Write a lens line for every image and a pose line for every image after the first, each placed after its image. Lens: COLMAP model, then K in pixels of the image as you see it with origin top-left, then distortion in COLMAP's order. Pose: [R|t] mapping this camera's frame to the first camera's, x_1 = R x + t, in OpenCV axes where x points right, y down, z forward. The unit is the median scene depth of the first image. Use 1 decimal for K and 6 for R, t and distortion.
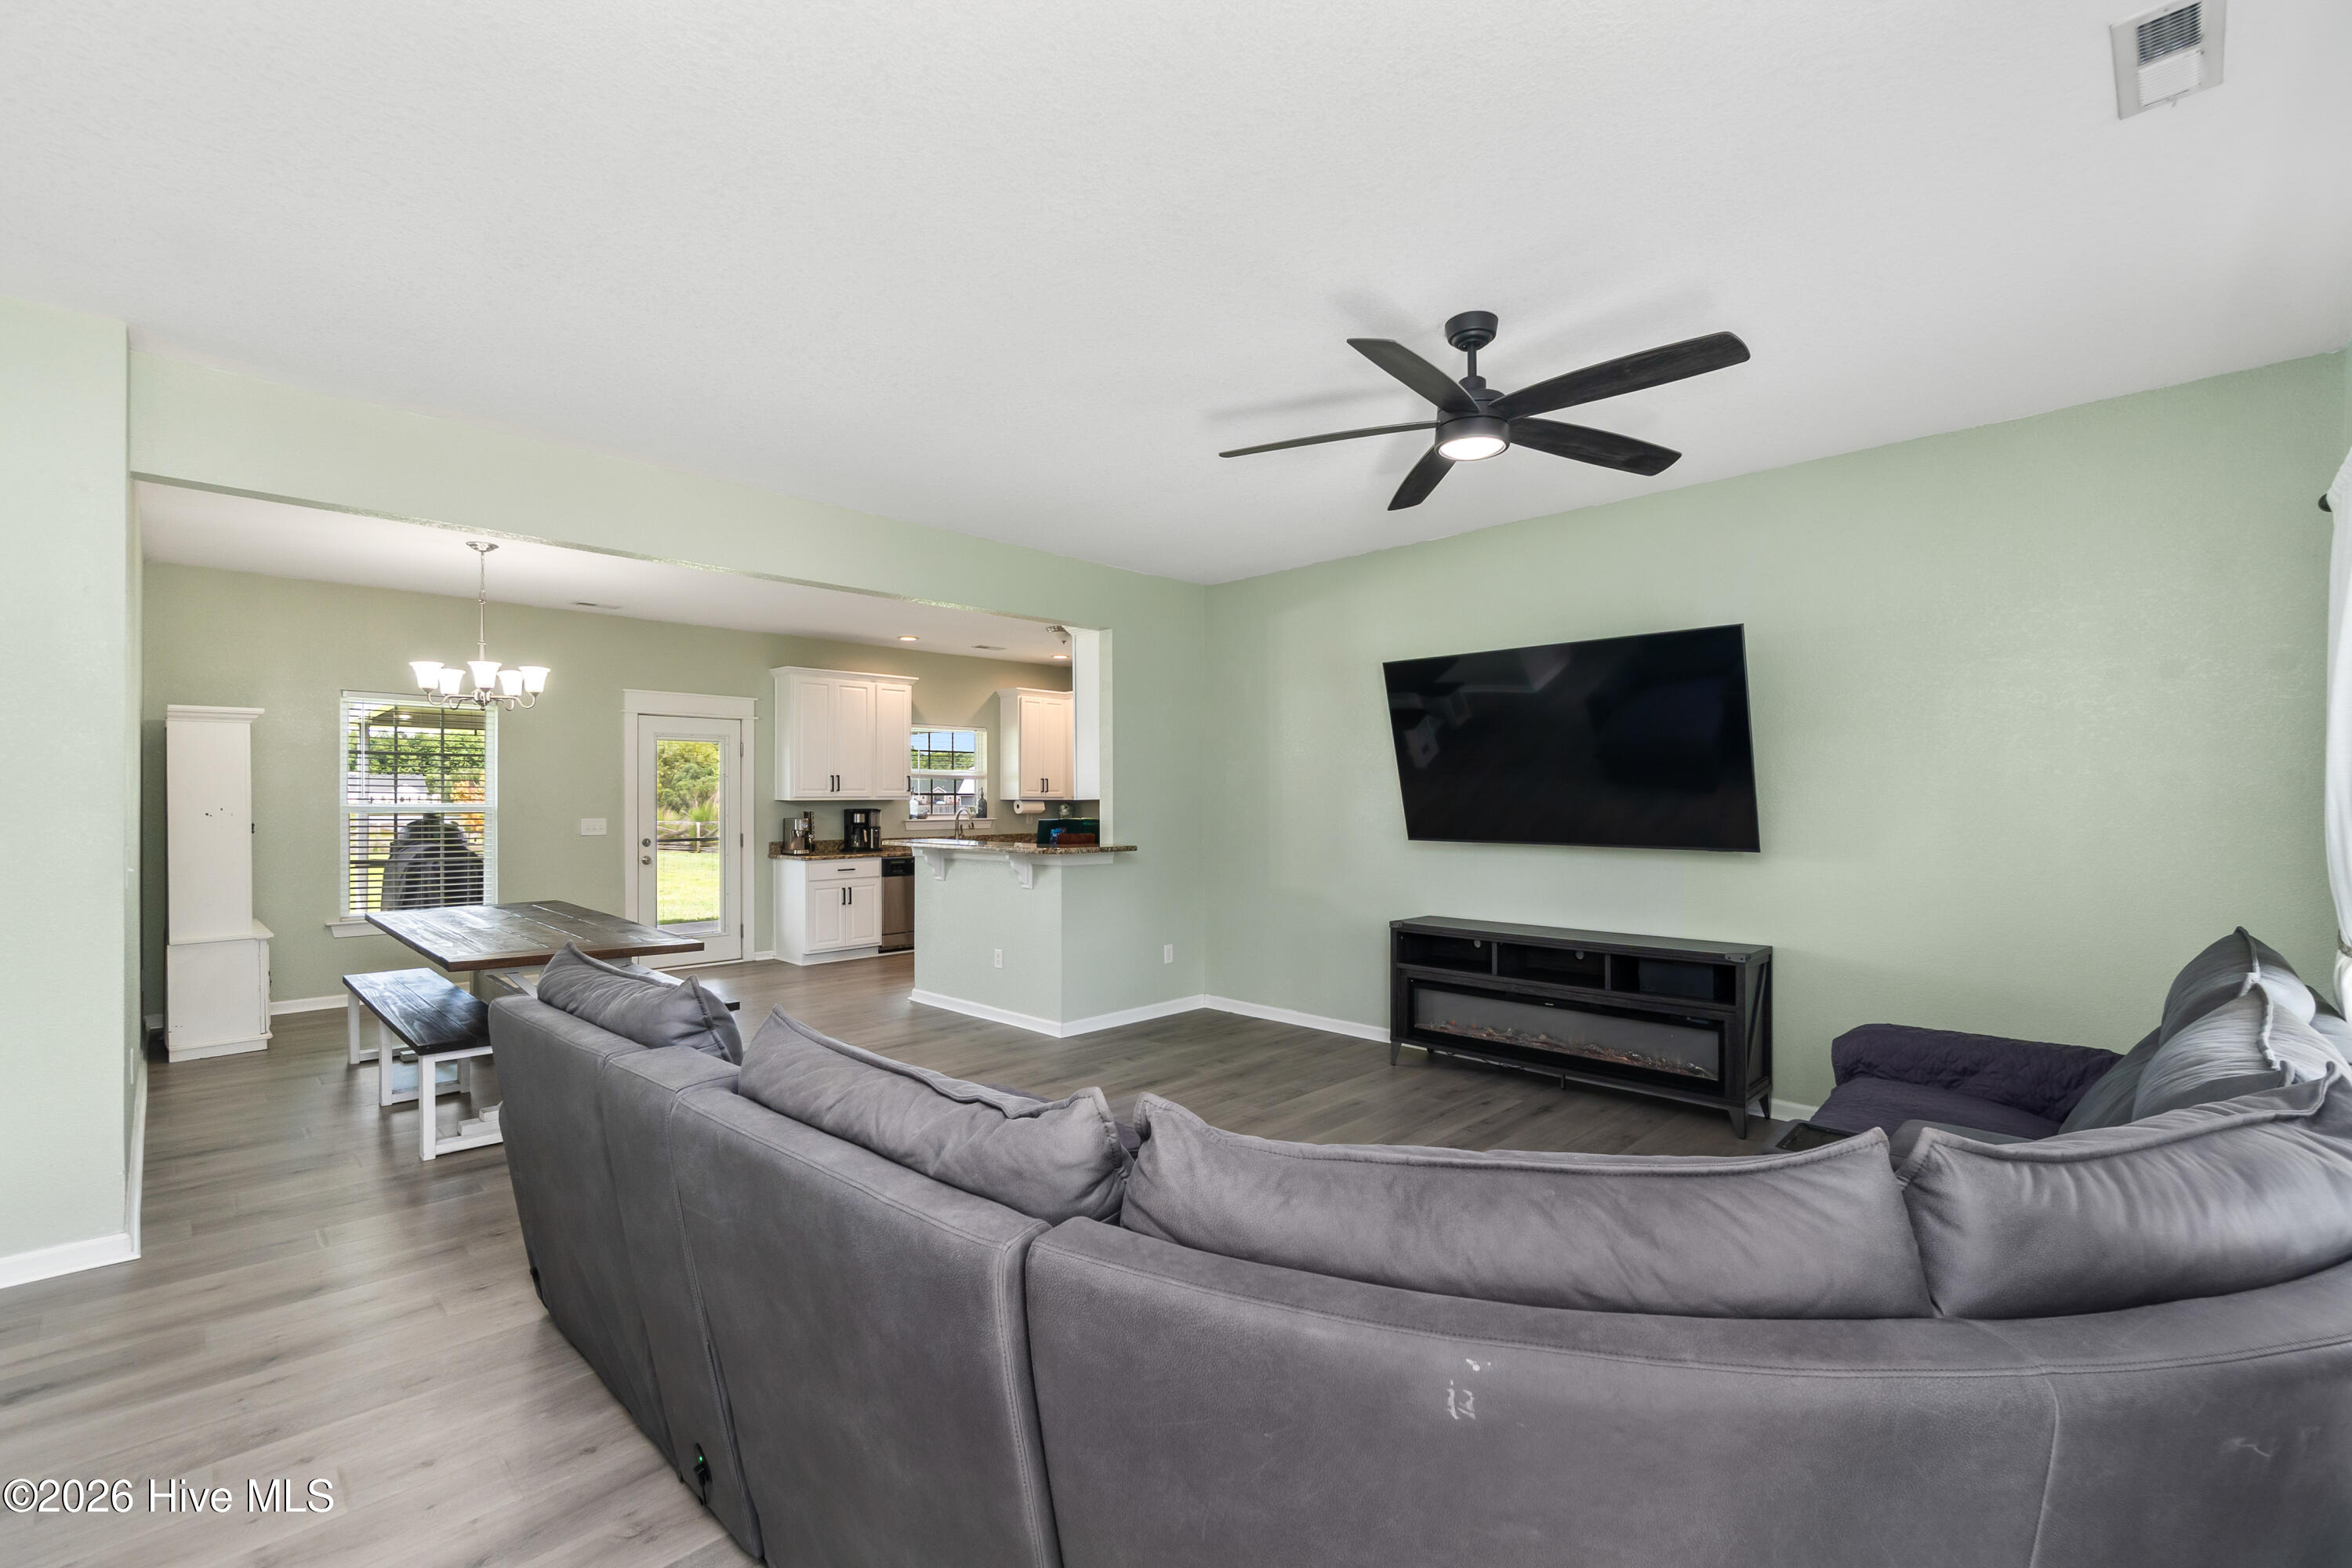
lens RADIAL K [[1011.9, 0, 1171.2], [0, 1011.9, 793.5], [0, 0, 1]] dist [-0.005746, 0.001987]
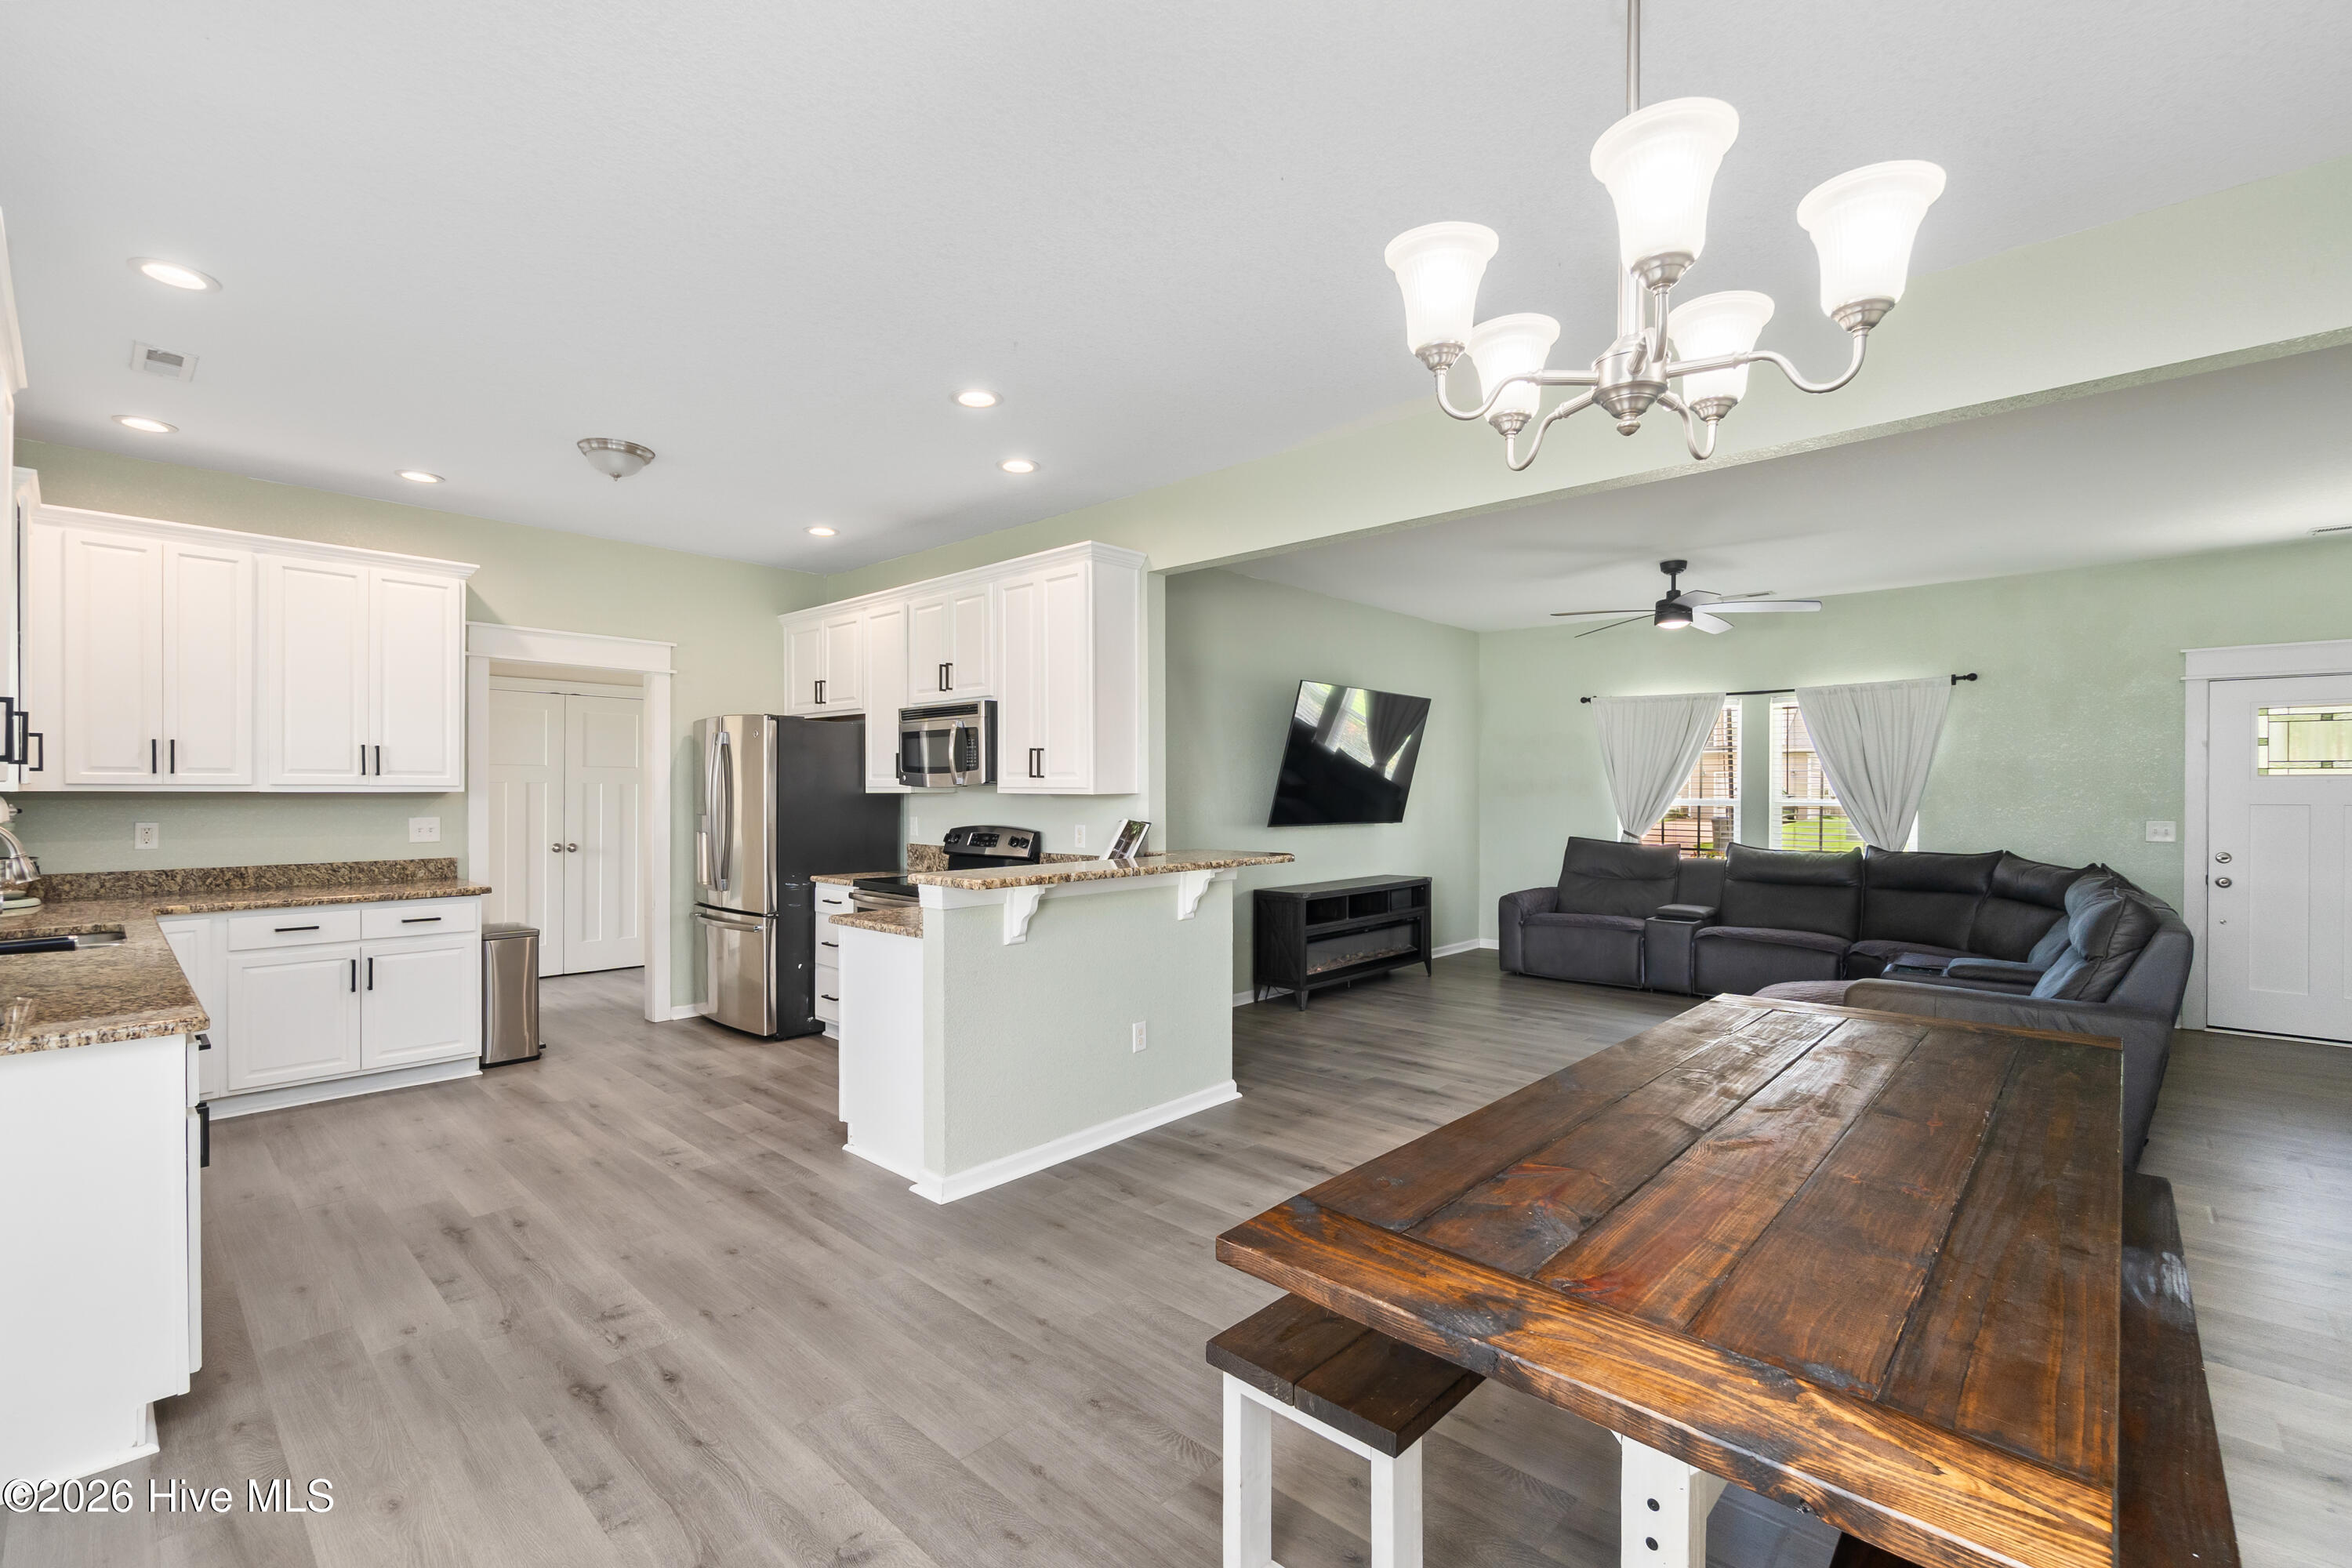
lens RADIAL K [[1011.9, 0, 1162.9], [0, 1011.9, 796.7], [0, 0, 1]] dist [-0.005746, 0.001987]
pose [[-0.030026, -0.006285, 0.999529, -0.712043], [-0.008879, 0.999942, 0.006021, 0.002834], [-0.999510, -0.008694, -0.030080, 0.864377]]
